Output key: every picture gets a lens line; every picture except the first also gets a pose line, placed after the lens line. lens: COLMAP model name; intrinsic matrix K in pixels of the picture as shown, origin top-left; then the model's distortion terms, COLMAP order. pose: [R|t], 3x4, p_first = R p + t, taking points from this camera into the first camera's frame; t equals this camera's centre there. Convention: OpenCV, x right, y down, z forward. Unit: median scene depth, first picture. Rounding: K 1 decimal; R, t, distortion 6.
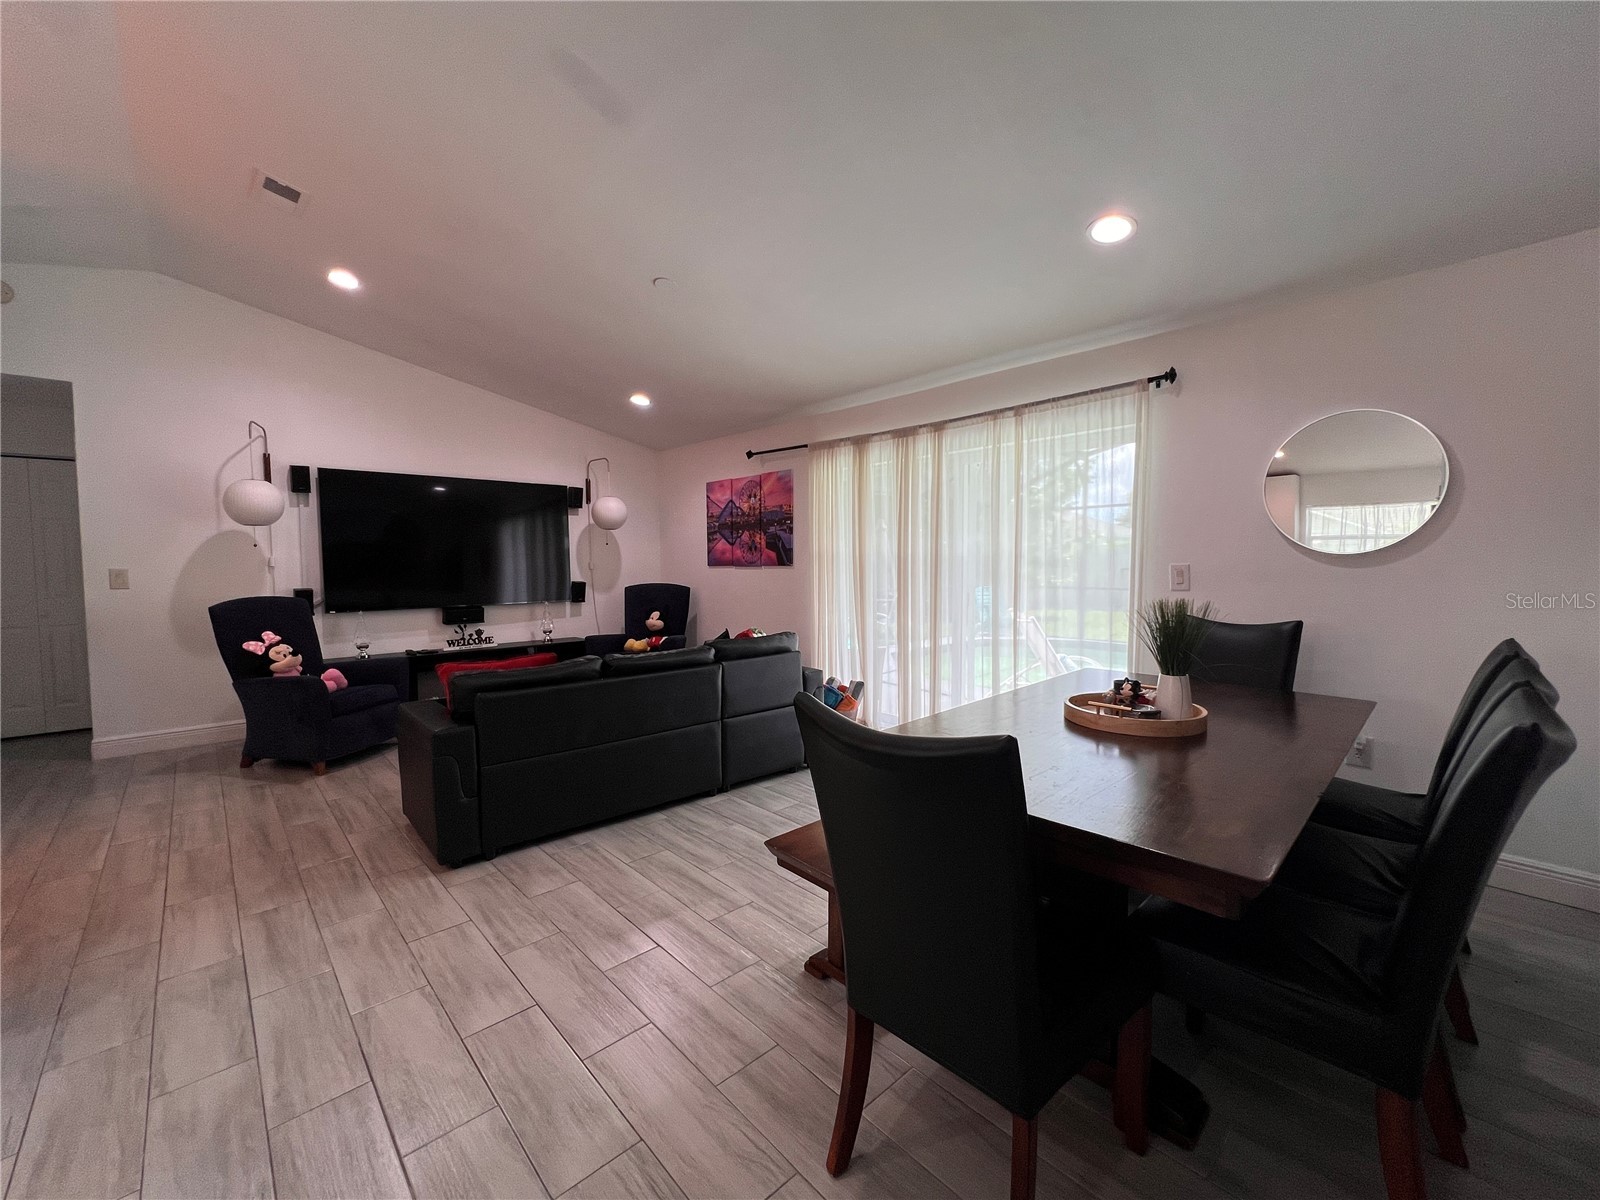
lens RADIAL K [[653.9, 0, 795.6], [0, 653.9, 596.6], [0, 0, 1]] dist [-0.001677, 0.000019]
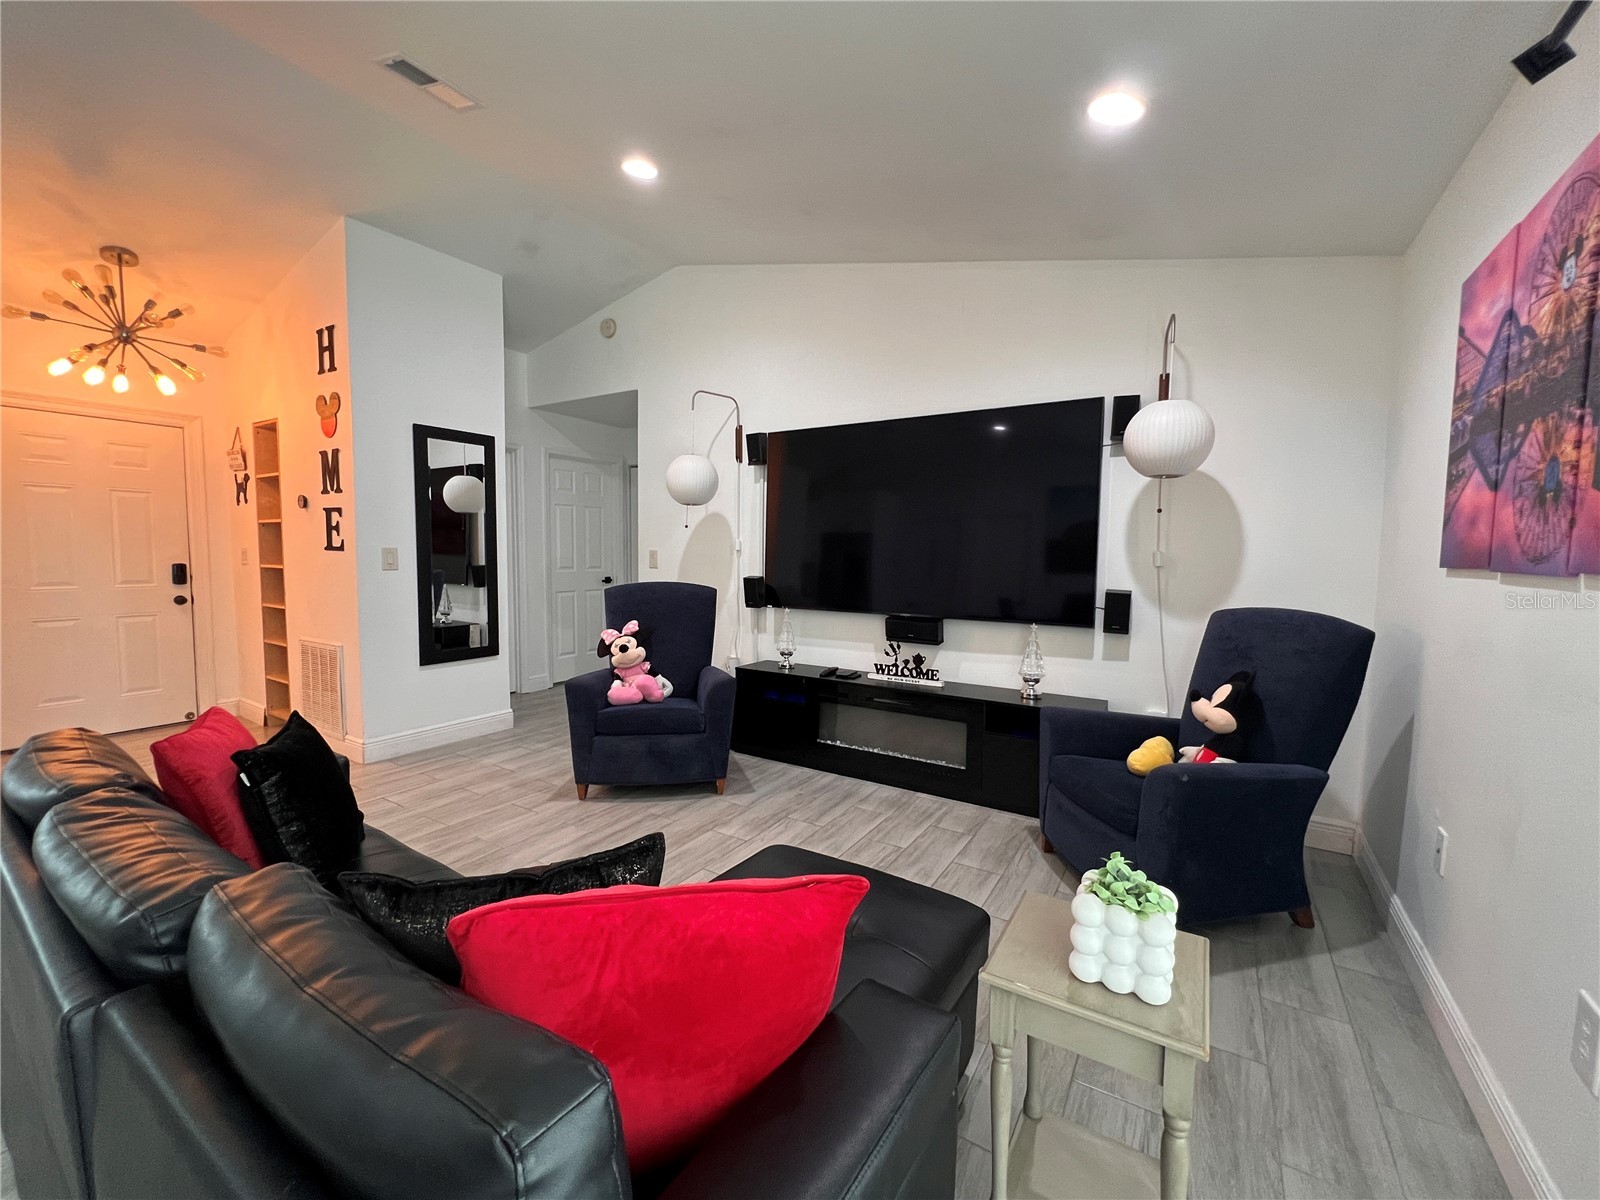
lens RADIAL K [[653.9, 0, 795.6], [0, 653.9, 596.6], [0, 0, 1]] dist [-0.001677, 0.000019]
pose [[0.260663, 0.076749, -0.962374, 0.089660], [-0.066078, 0.995916, 0.061527, -0.038236], [0.963166, 0.047554, 0.264670, 0.743881]]
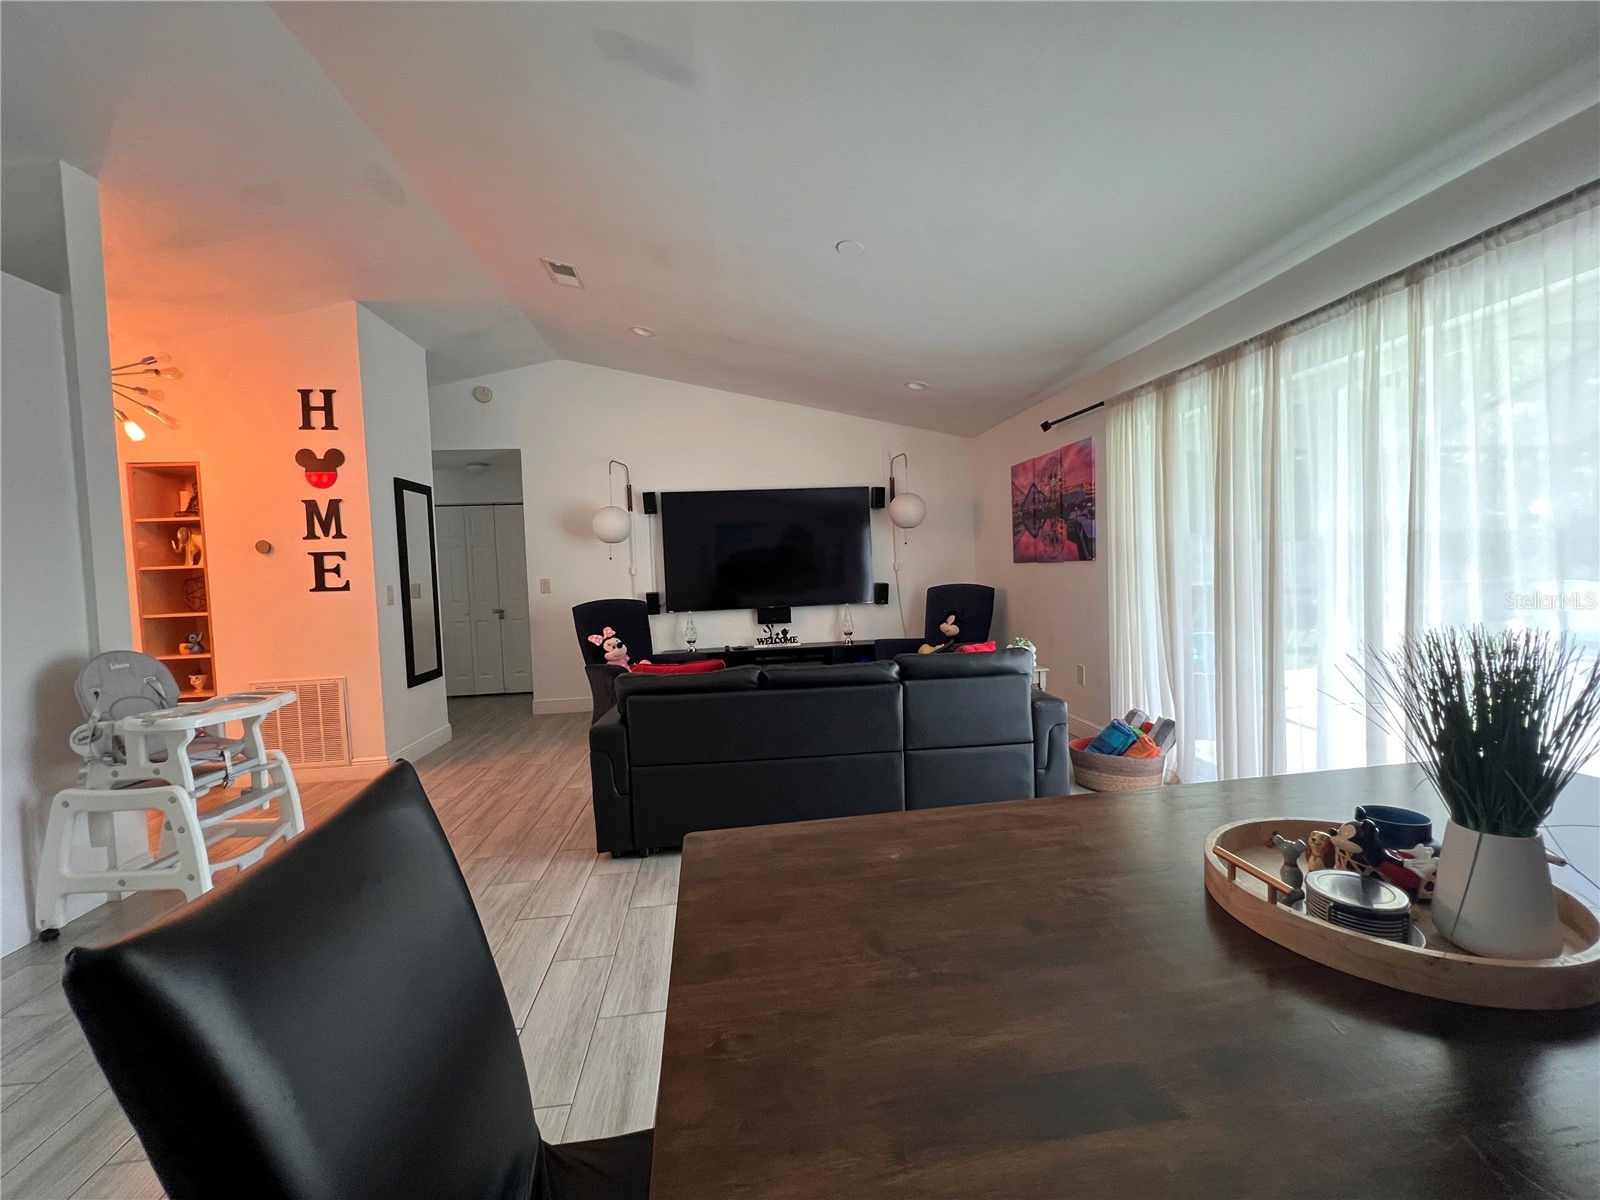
lens RADIAL K [[653.9, 0, 795.6], [0, 653.9, 596.6], [0, 0, 1]] dist [-0.001677, 0.000019]
pose [[0.800729, 0.000527, -0.599026, 0.176395], [0.001248, 0.999996, 0.002548, -0.006307], [0.599025, -0.002788, 0.800726, 0.161606]]
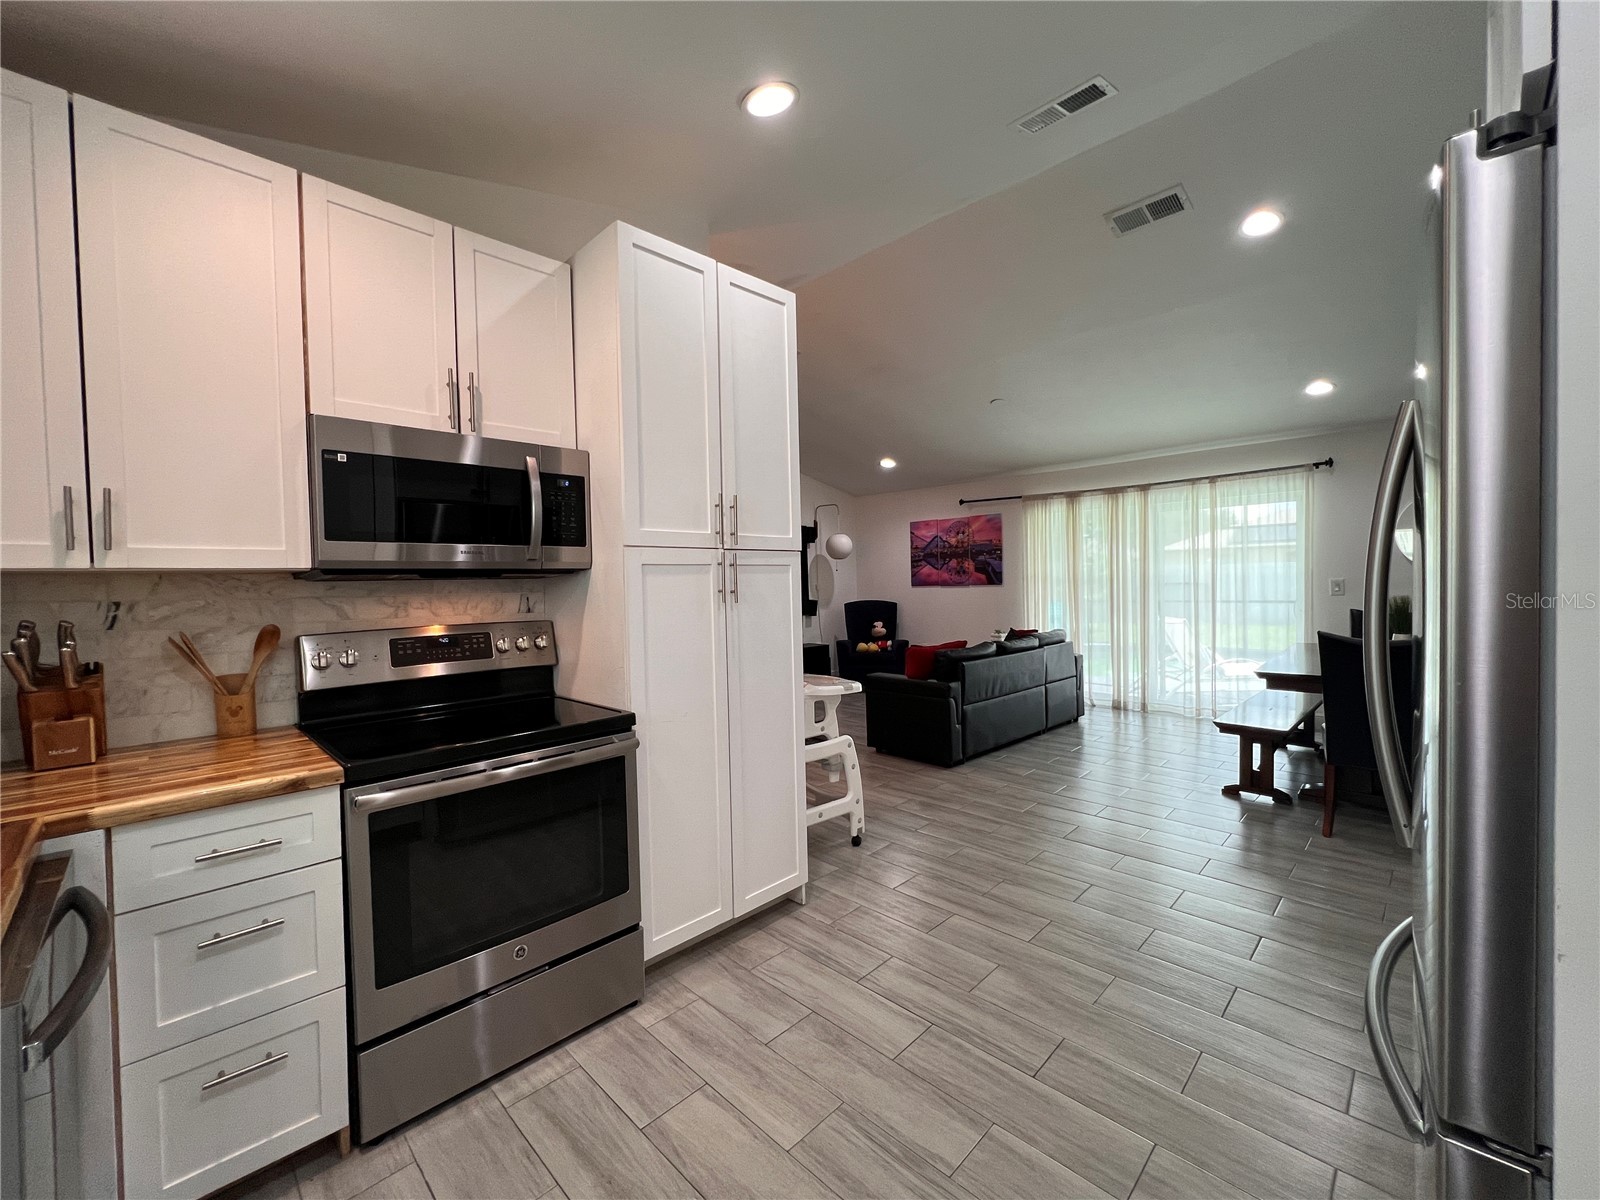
lens RADIAL K [[653.9, 0, 795.6], [0, 653.9, 596.6], [0, 0, 1]] dist [-0.001677, 0.000019]
pose [[0.998948, -0.015437, 0.043182, -0.489291], [0.016885, 0.999300, -0.033372, 0.015406], [-0.042637, 0.034066, 0.998510, -0.327271]]
